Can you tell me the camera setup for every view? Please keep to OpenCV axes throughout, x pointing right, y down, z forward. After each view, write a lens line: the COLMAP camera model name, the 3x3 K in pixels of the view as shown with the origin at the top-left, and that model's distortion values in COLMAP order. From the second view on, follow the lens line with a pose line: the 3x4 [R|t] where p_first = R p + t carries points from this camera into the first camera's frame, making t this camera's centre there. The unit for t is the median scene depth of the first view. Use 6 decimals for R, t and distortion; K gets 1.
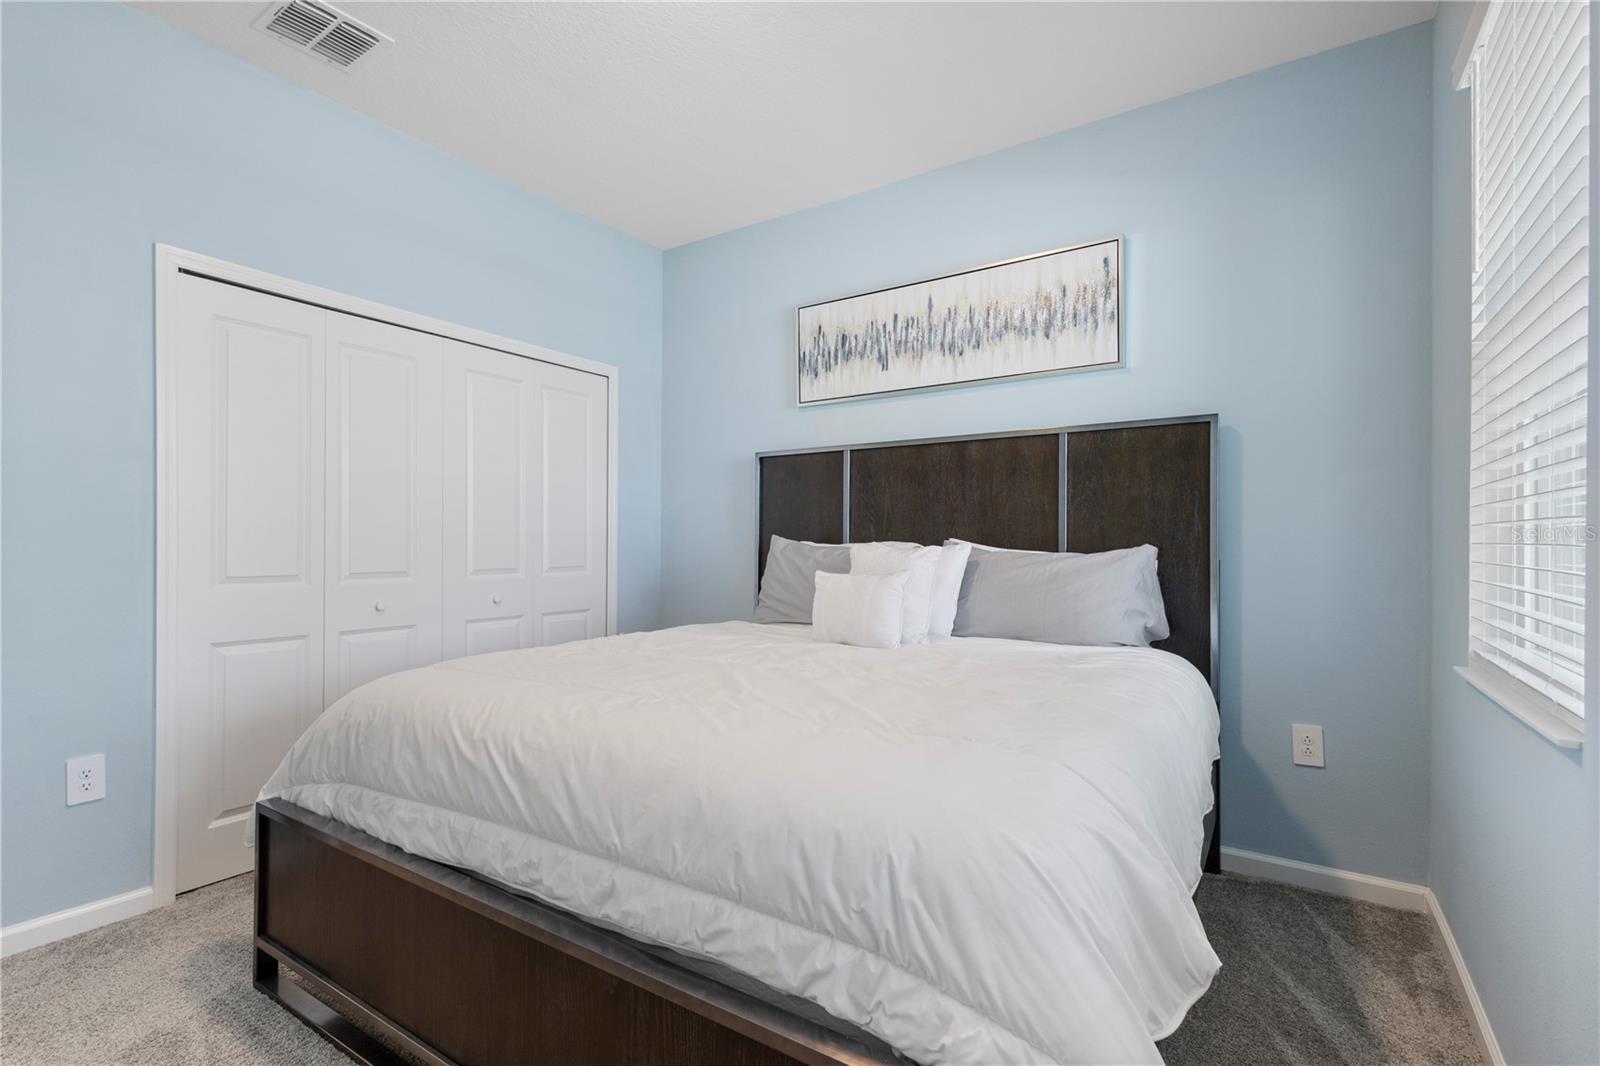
lens RADIAL K [[738.4, 0, 788.1], [0, 738.4, 535.8], [0, 0, 1]] dist [0.012316, -0.000207]
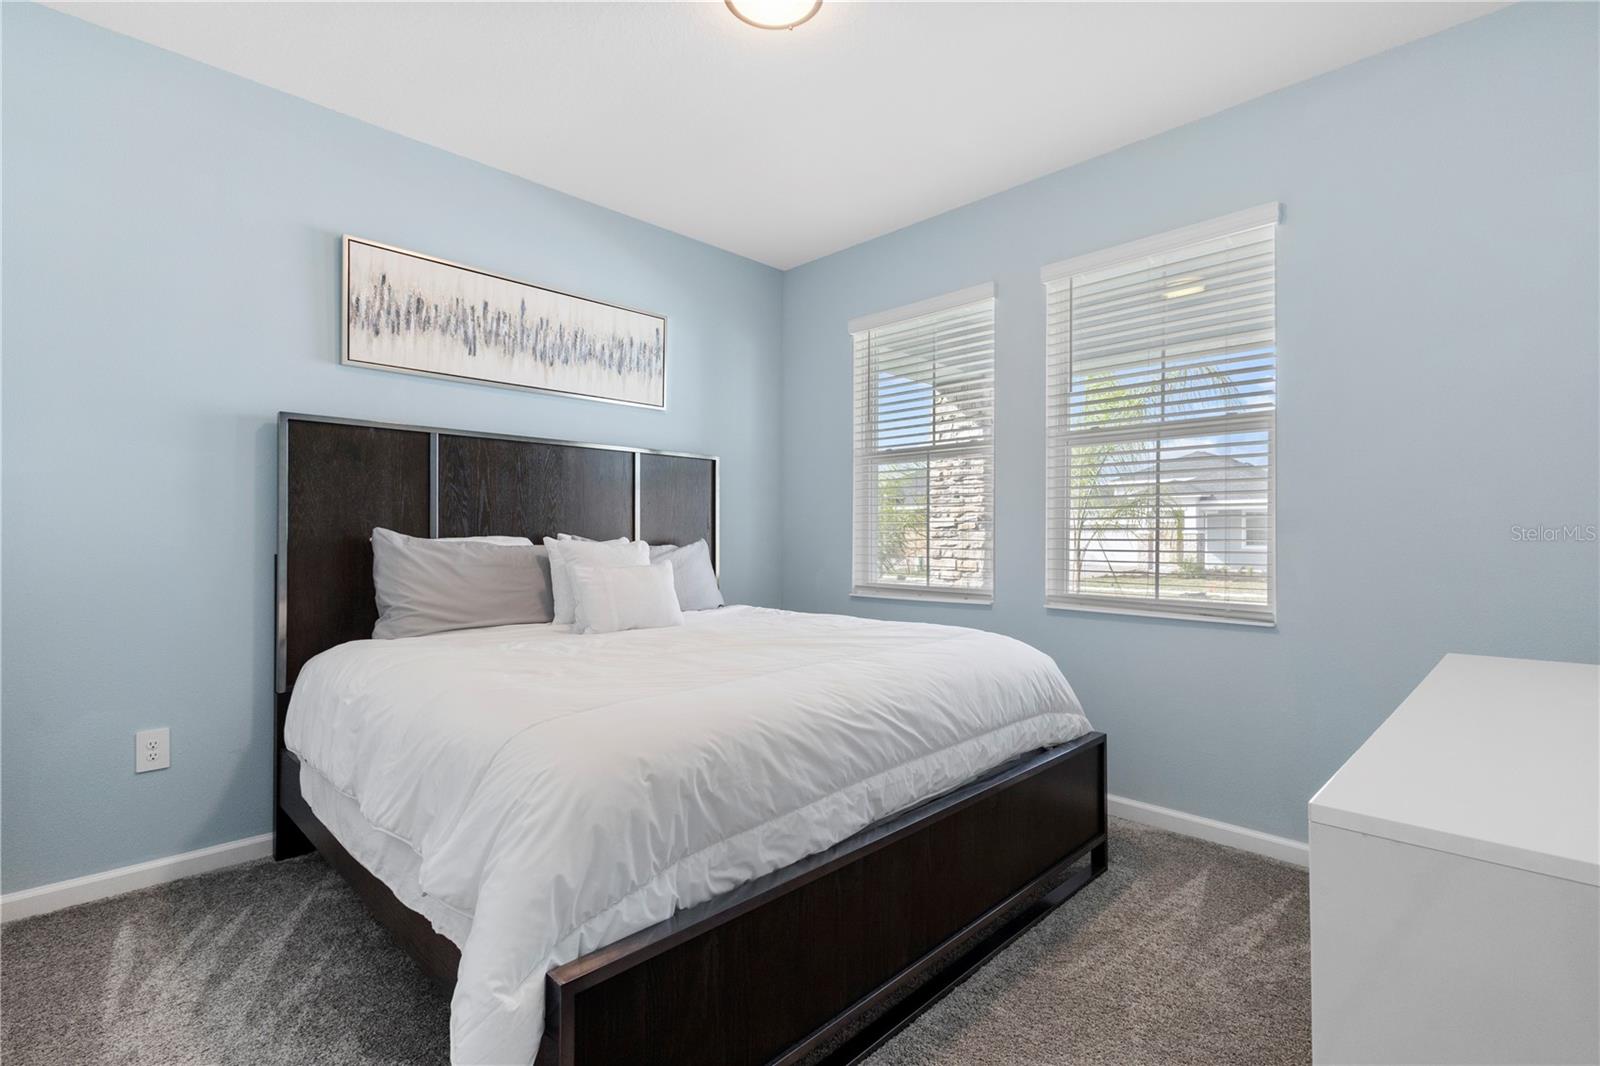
lens RADIAL K [[738.4, 0, 788.1], [0, 738.4, 535.8], [0, 0, 1]] dist [0.012316, -0.000207]
pose [[0.200051, -0.000381, 0.979785, -0.734999], [-0.011965, 0.999924, 0.002831, 0.000090], [-0.979712, -0.012290, 0.200031, 0.417988]]
